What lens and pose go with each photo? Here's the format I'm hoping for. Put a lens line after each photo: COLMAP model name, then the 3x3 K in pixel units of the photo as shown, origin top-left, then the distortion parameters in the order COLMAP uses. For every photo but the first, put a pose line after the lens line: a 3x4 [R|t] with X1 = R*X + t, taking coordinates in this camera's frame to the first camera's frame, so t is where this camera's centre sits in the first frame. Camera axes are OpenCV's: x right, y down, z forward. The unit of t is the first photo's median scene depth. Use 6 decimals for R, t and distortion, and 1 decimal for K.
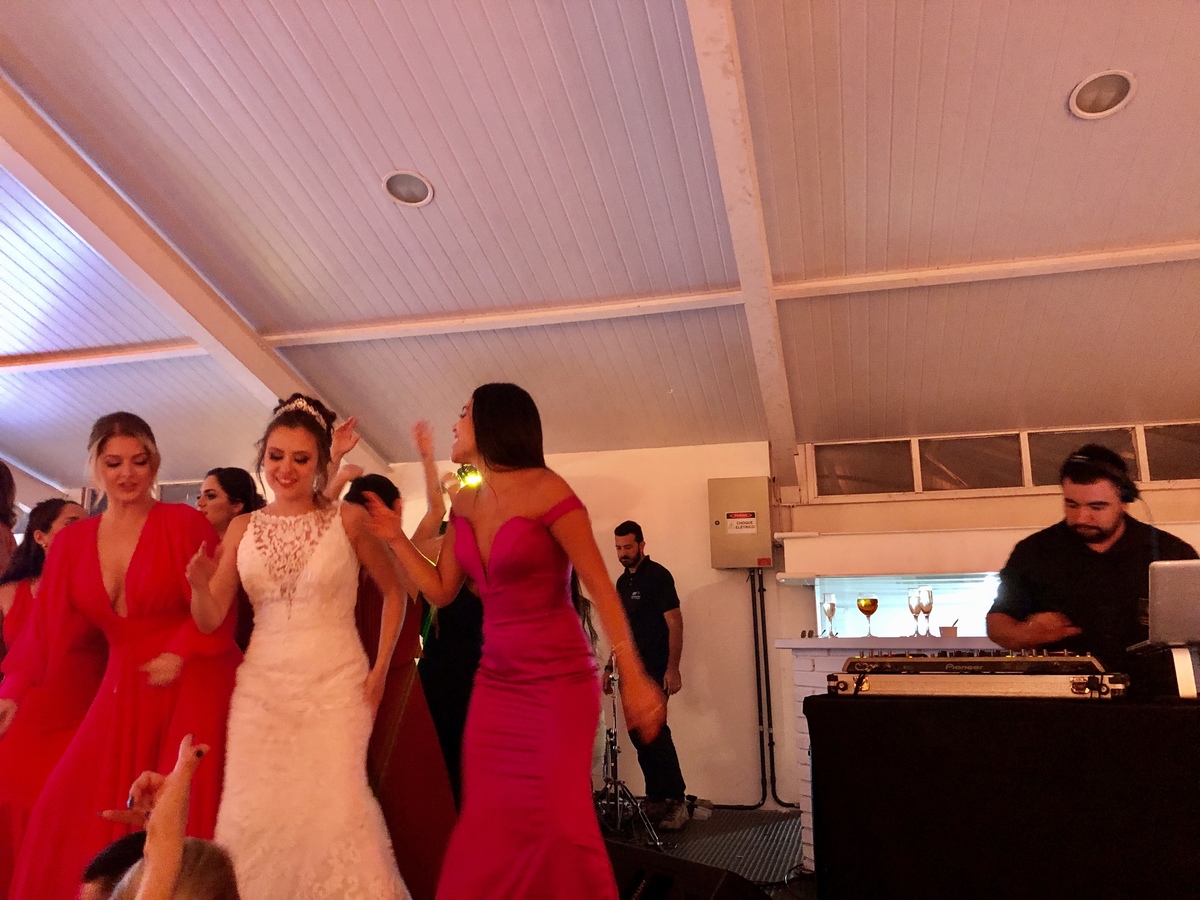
lens RADIAL K [[974.2, 0, 582.3], [0, 974.2, 451.3], [0, 0, 1]] dist [0.004995, -0.003470]
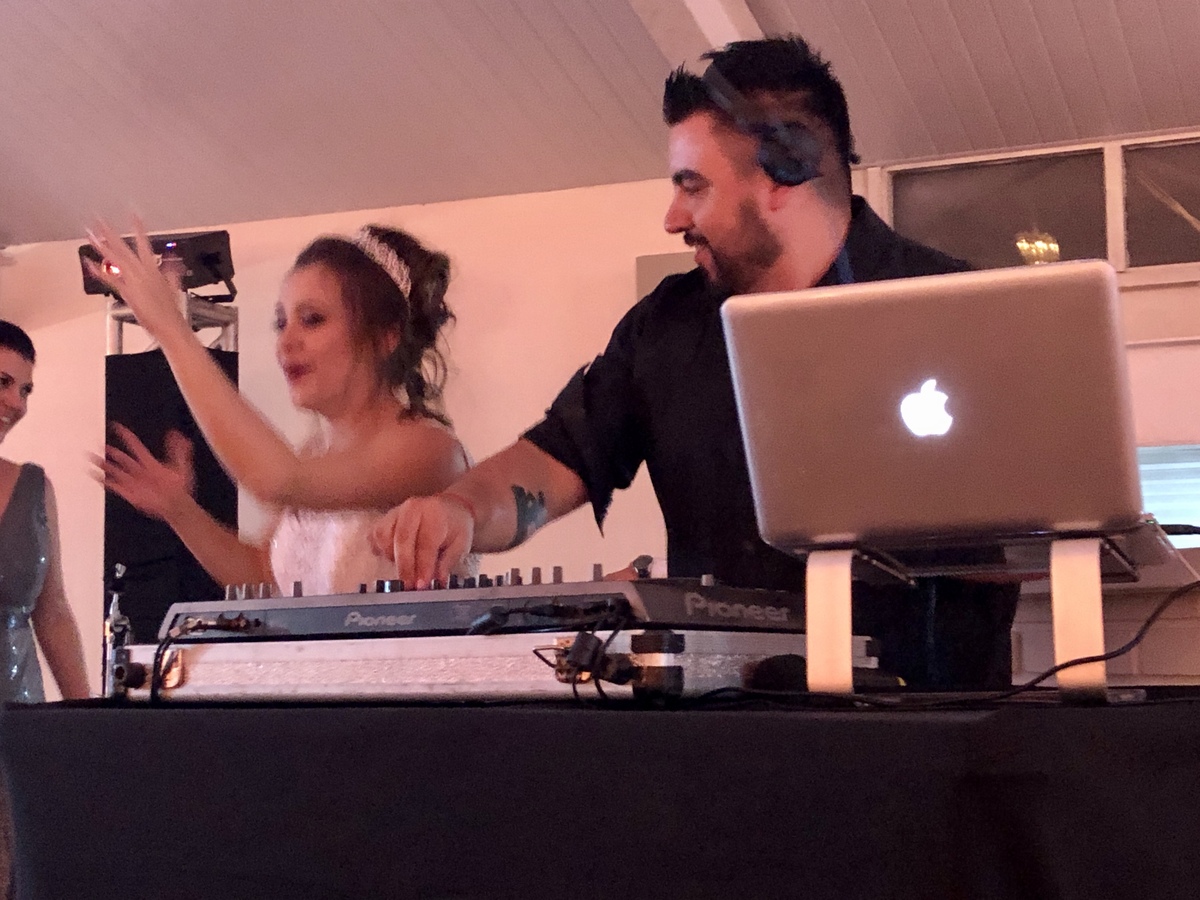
lens RADIAL K [[1930.6, 0, 644.4], [0, 1930.6, 451.4], [0, 0, 1]] dist [0.136043, -0.023341]
pose [[0.992742, -0.015331, -0.119284, 0.329041], [0.026034, 0.995719, 0.088688, 0.054905], [0.117414, -0.091150, 0.988891, 0.169167]]
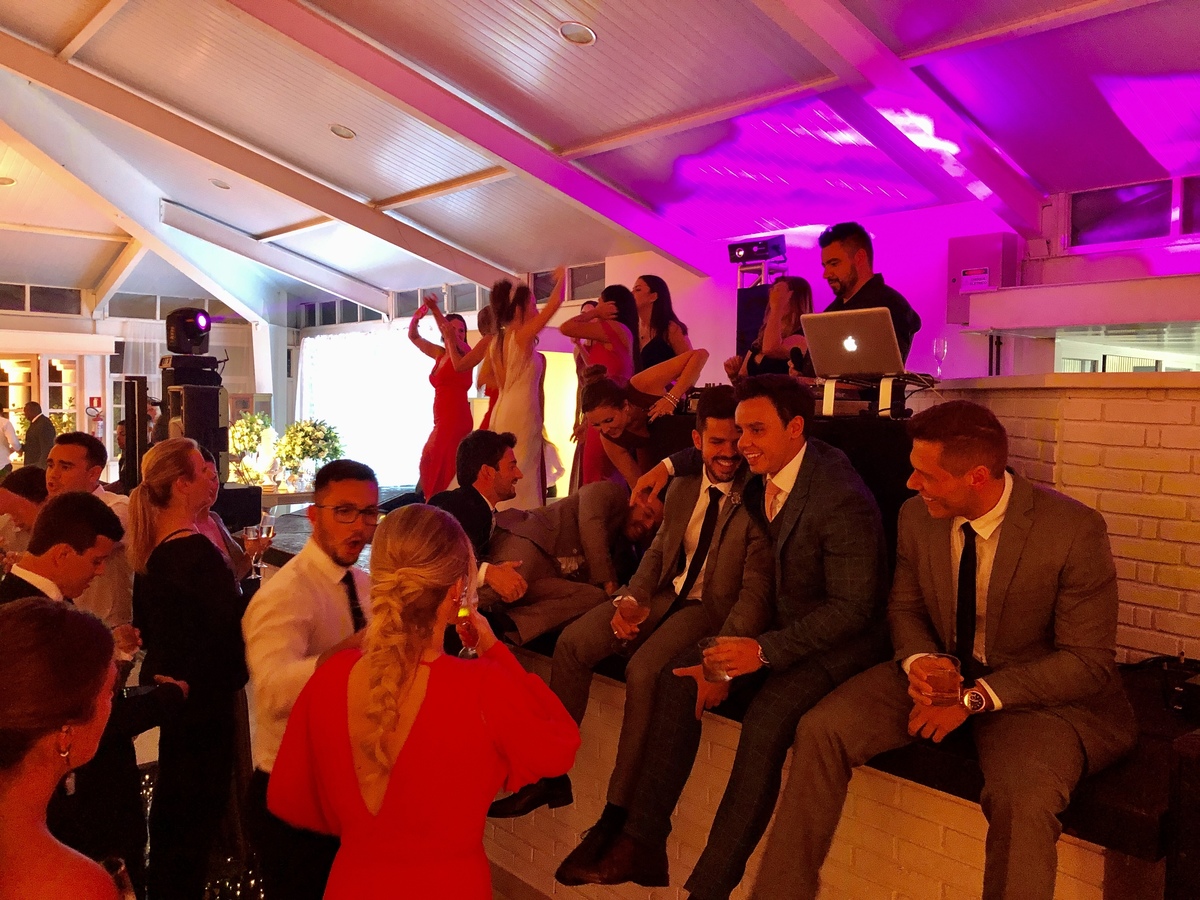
lens RADIAL K [[961.9, 0, 605.6], [0, 961.9, 457.0], [0, 0, 1]] dist [0.005877, -0.004403]
pose [[0.831935, 0.058057, -0.551828, 0.567643], [0.081127, 0.971097, 0.224476, -0.007300], [0.548911, -0.231518, 0.803179, -0.126438]]
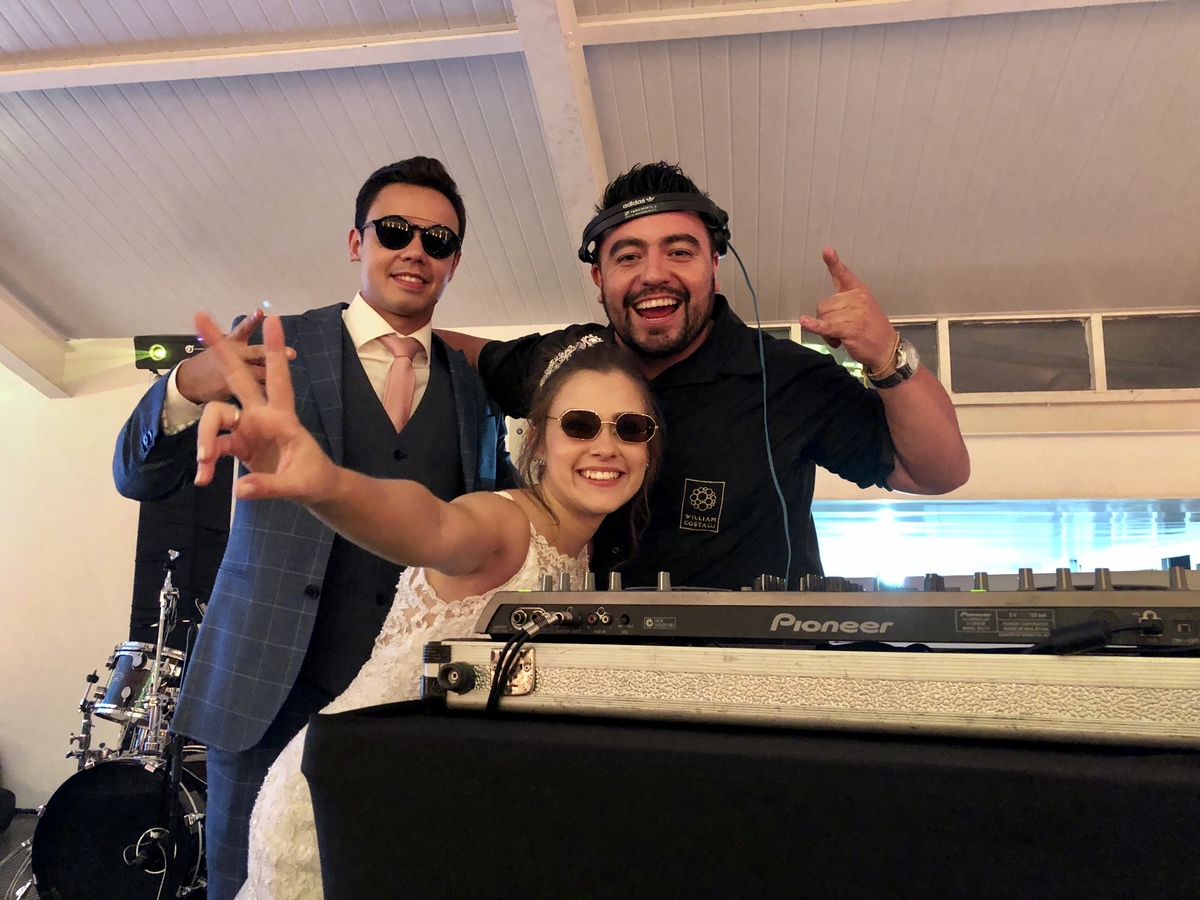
lens RADIAL K [[968.6, 0, 591.4], [0, 968.6, 449.2], [0, 0, 1]] dist [0.031887, -0.020410]
pose [[0.993706, 0.039280, 0.104904, 0.162214], [-0.041973, 0.998840, 0.023582, 0.093034], [-0.103856, -0.027837, 0.994203, 0.405220]]
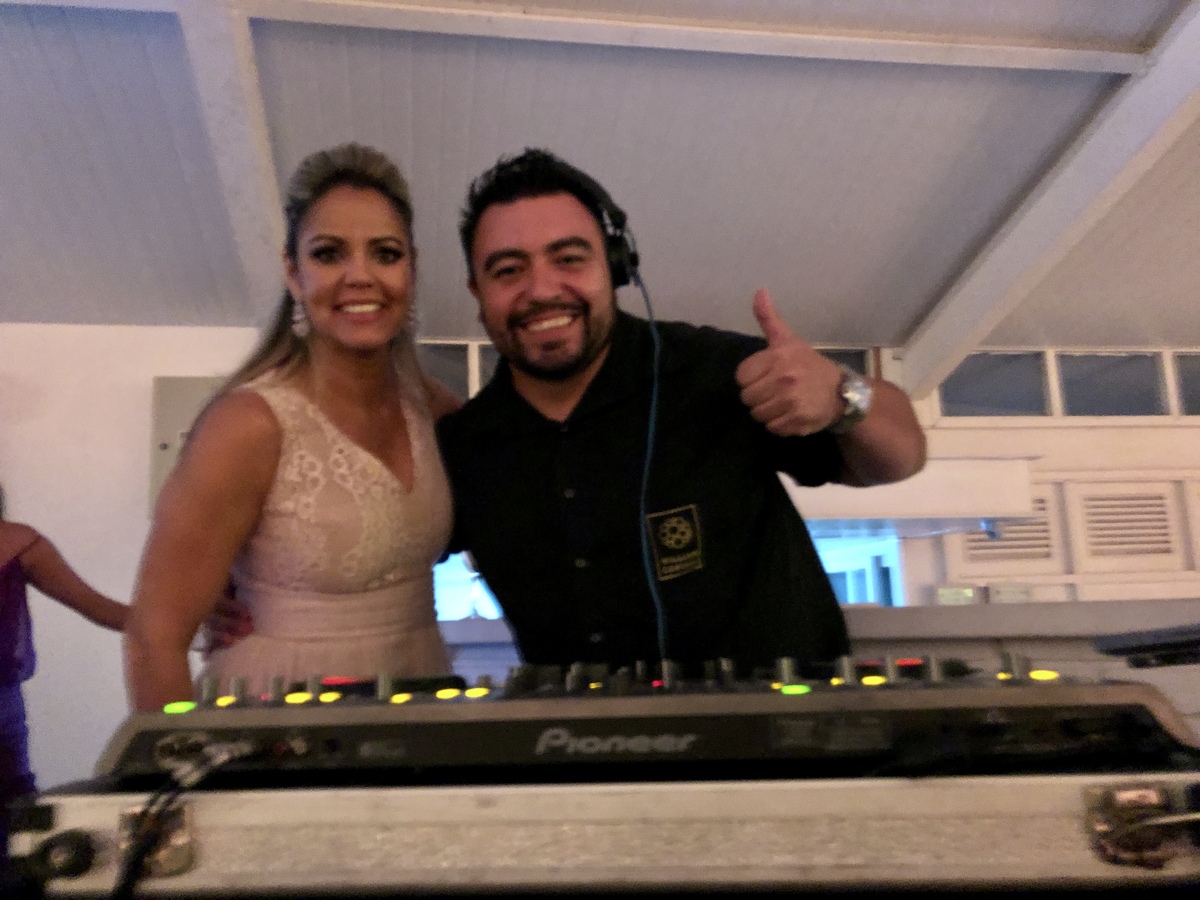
lens RADIAL K [[974.5, 0, 560.0], [0, 974.5, 445.8], [0, 0, 1]] dist [0.000239, -0.005329]
pose [[0.912874, 0.056238, 0.404349, 0.162076], [-0.057777, 0.998294, -0.008406, 0.088488], [-0.404132, -0.015689, 0.914566, 0.455536]]
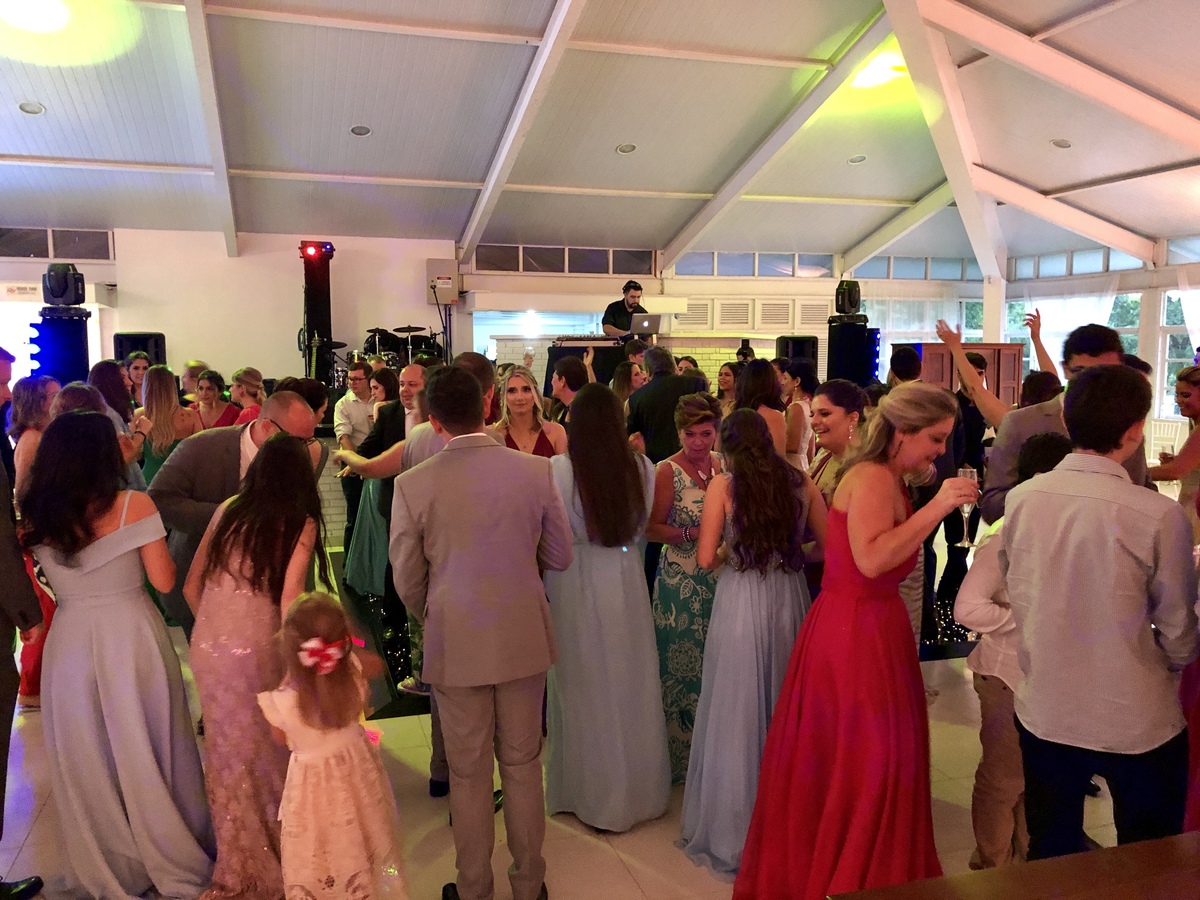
lens RADIAL K [[975.7, 0, 595.2], [0, 975.7, 444.4], [0, 0, 1]] dist [0.015453, -0.014529]
pose [[0.838230, -0.036014, 0.544126, -0.945567], [-0.112539, 0.964912, 0.237232, -0.161992], [-0.533578, -0.260090, 0.804765, -1.233287]]
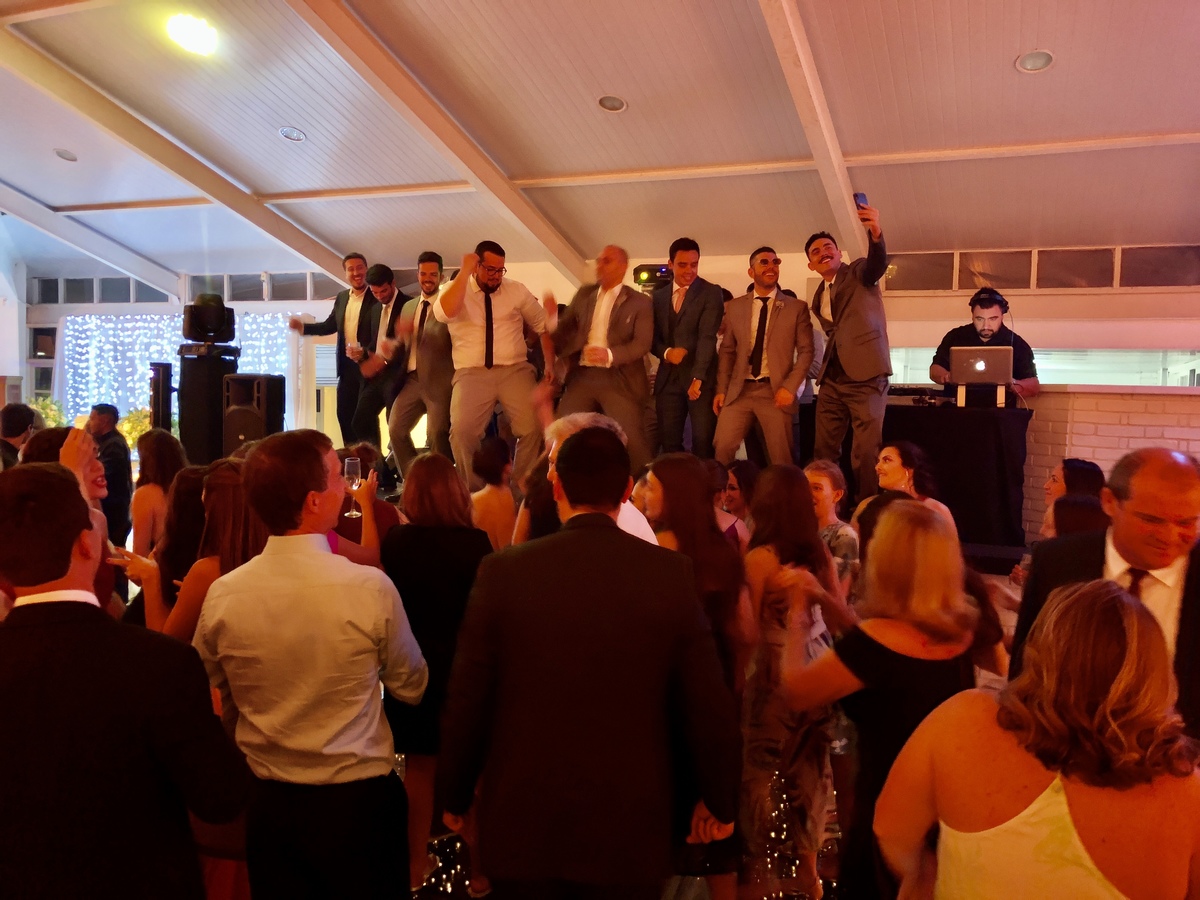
lens RADIAL K [[975.7, 0, 595.2], [0, 975.7, 444.4], [0, 0, 1]] dist [0.015453, -0.014529]
pose [[0.988731, 0.046610, -0.142259, 0.052737], [-0.011311, 0.970836, 0.239478, -0.103807], [0.149272, -0.235170, 0.960423, -0.697478]]
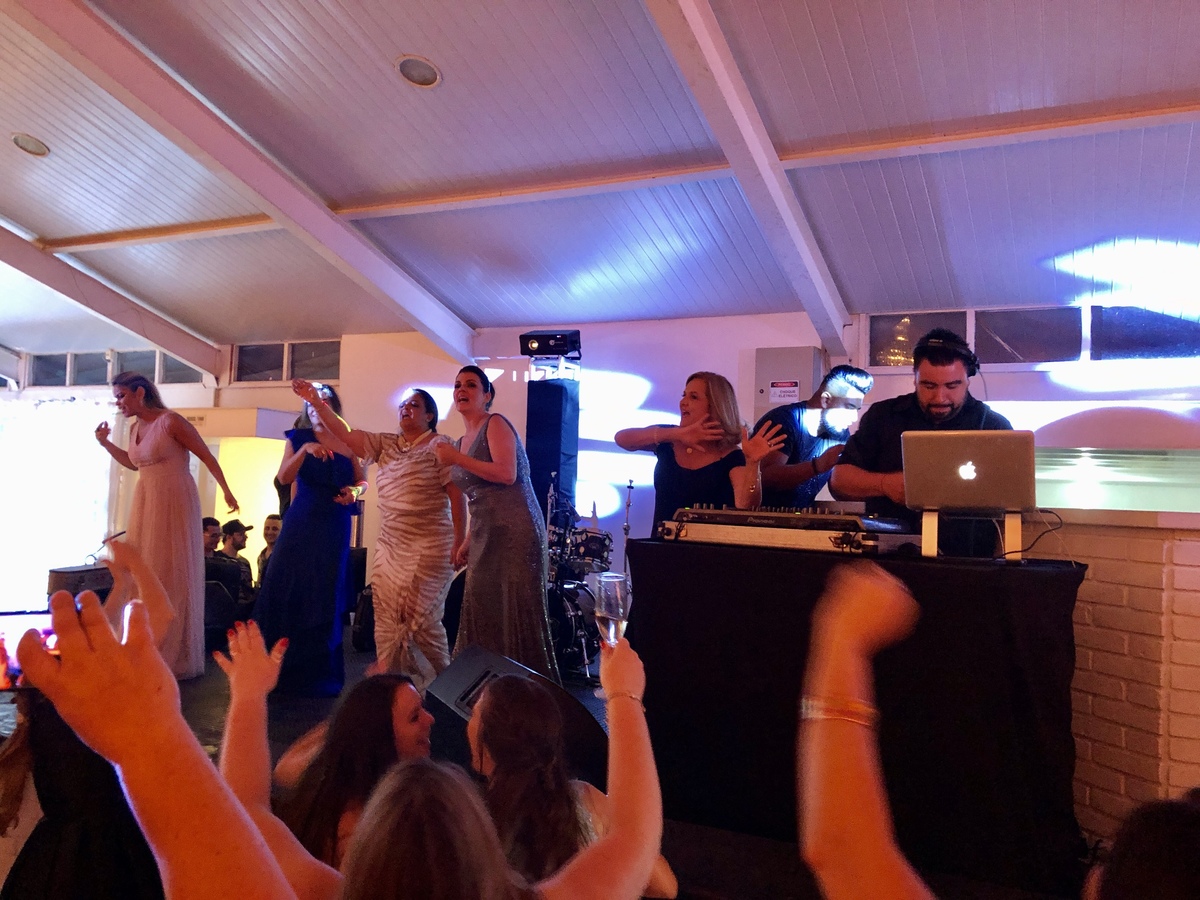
lens RADIAL K [[968.6, 0, 591.4], [0, 968.6, 449.2], [0, 0, 1]] dist [0.031887, -0.020410]
pose [[0.977693, 0.041985, -0.205798, 0.242495], [-0.013714, 0.990488, 0.136916, -0.005062], [0.209589, -0.131039, 0.968969, -0.060039]]
